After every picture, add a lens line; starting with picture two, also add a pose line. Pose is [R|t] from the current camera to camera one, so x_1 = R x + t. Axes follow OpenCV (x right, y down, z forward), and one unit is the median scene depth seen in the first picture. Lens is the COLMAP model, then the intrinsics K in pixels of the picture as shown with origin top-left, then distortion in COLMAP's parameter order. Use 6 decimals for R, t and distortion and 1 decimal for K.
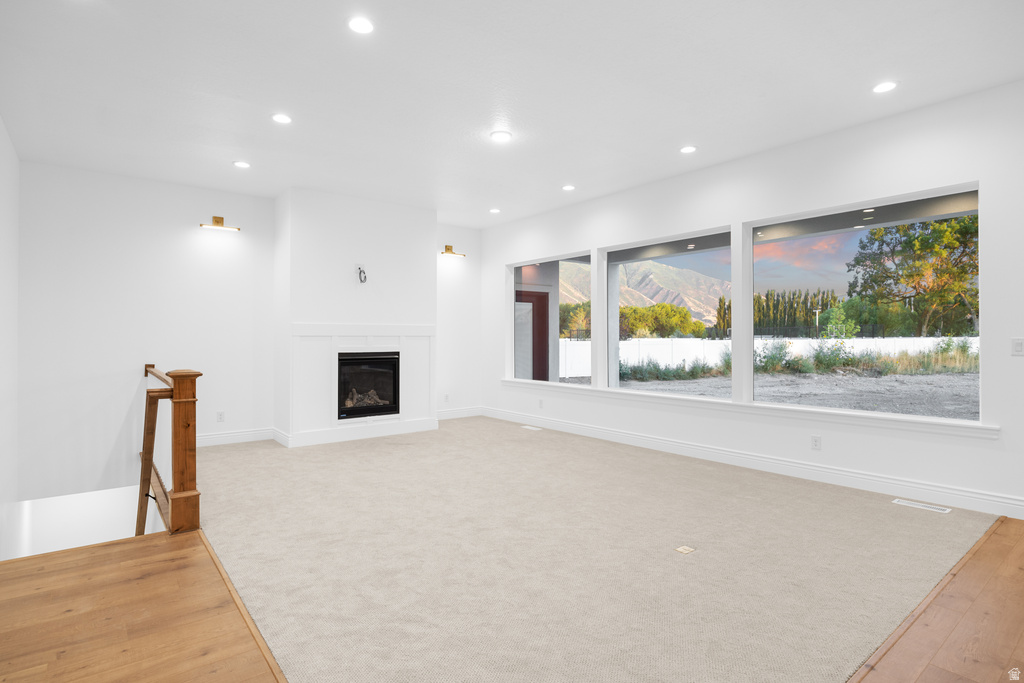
lens RADIAL K [[542.1, 0, 513.1], [0, 542.1, 341.5], [0, 0, 1]] dist [-0.010960, -0.001216]
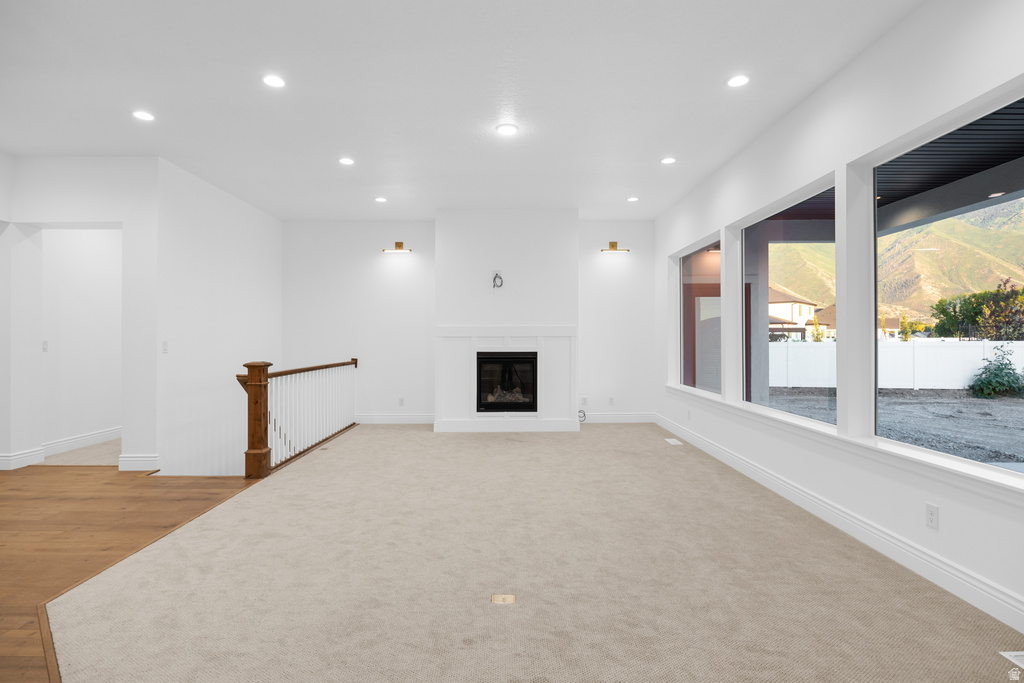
lens RADIAL K [[535.3, 0, 511.9], [0, 535.3, 338.4], [0, 0, 1]] dist [-0.008143, 0.000066]
pose [[0.774482, -0.001034, -0.632595, 0.575779], [-0.002685, 0.999984, -0.004922, -0.002136], [0.632590, 0.005511, 0.774467, 0.261912]]
